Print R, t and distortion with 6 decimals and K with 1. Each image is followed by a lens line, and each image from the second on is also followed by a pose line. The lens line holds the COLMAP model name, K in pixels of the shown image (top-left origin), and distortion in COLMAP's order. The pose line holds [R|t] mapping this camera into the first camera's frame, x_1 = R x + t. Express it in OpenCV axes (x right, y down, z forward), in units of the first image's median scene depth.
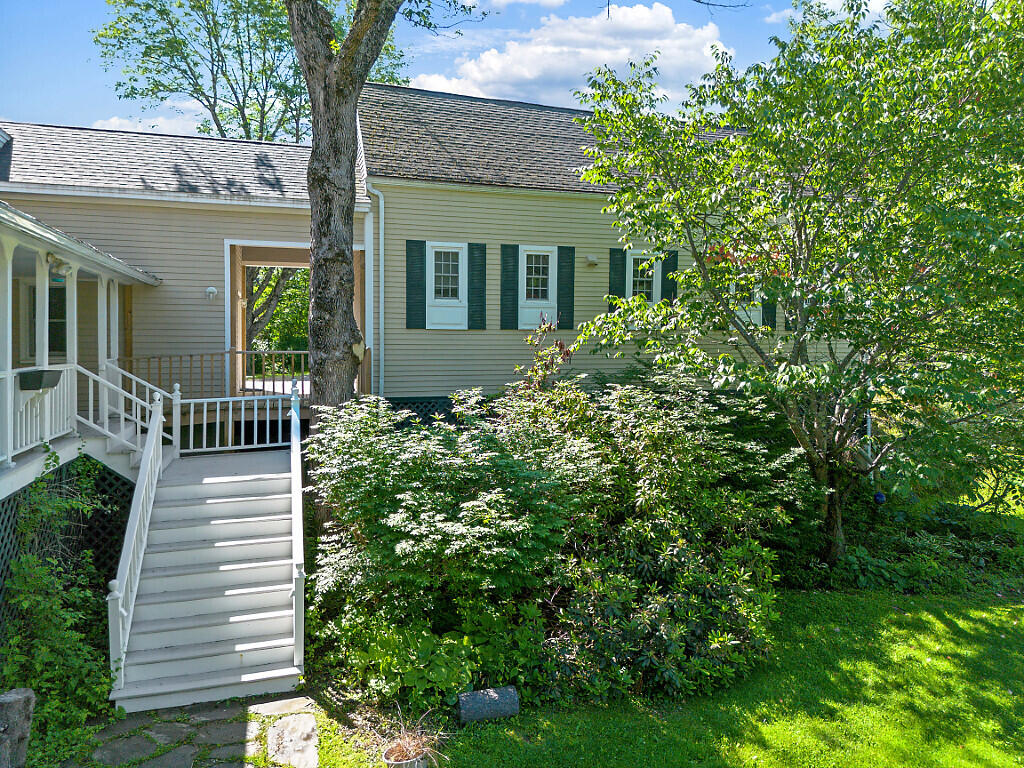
lens RADIAL K [[720.0, 0, 512.0], [0, 720.0, 384.0], [0, 0, 1]] dist [0.067547, -0.069073]
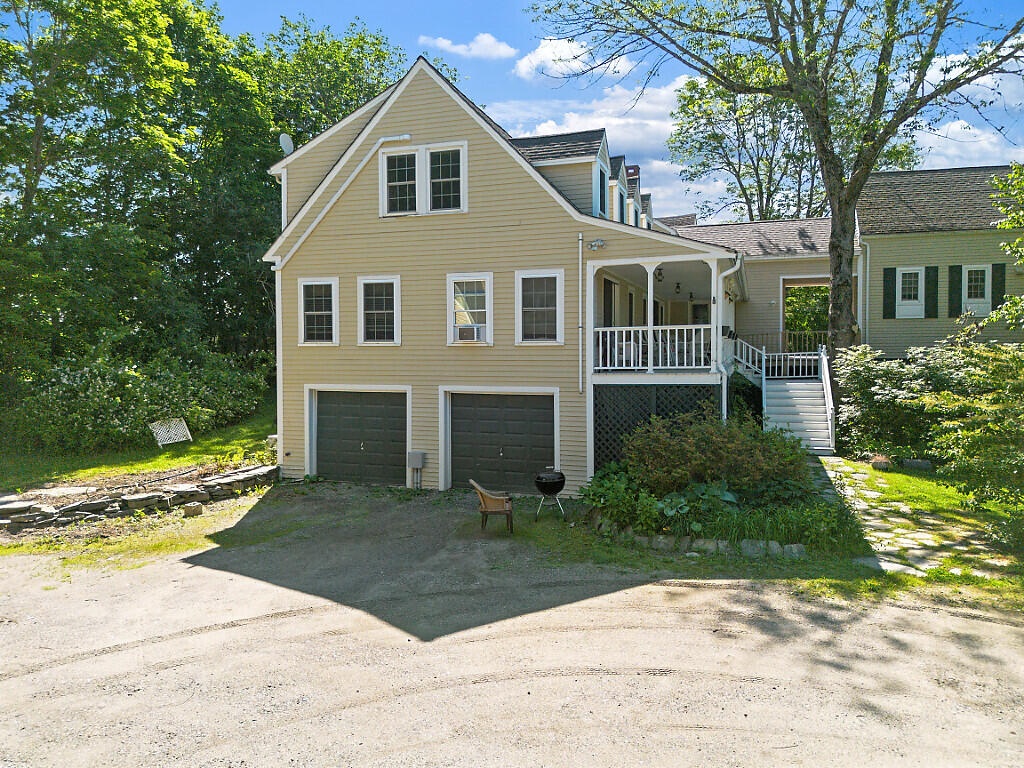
lens RADIAL K [[733.3, 0, 512.6], [0, 733.3, 352.0], [0, 0, 1]] dist [0.028580, 0.000212]
pose [[0.811400, -0.006571, -0.584454, 0.209369], [-0.025378, 0.998598, -0.046460, 0.135610], [0.583940, 0.052530, 0.810096, -1.193824]]
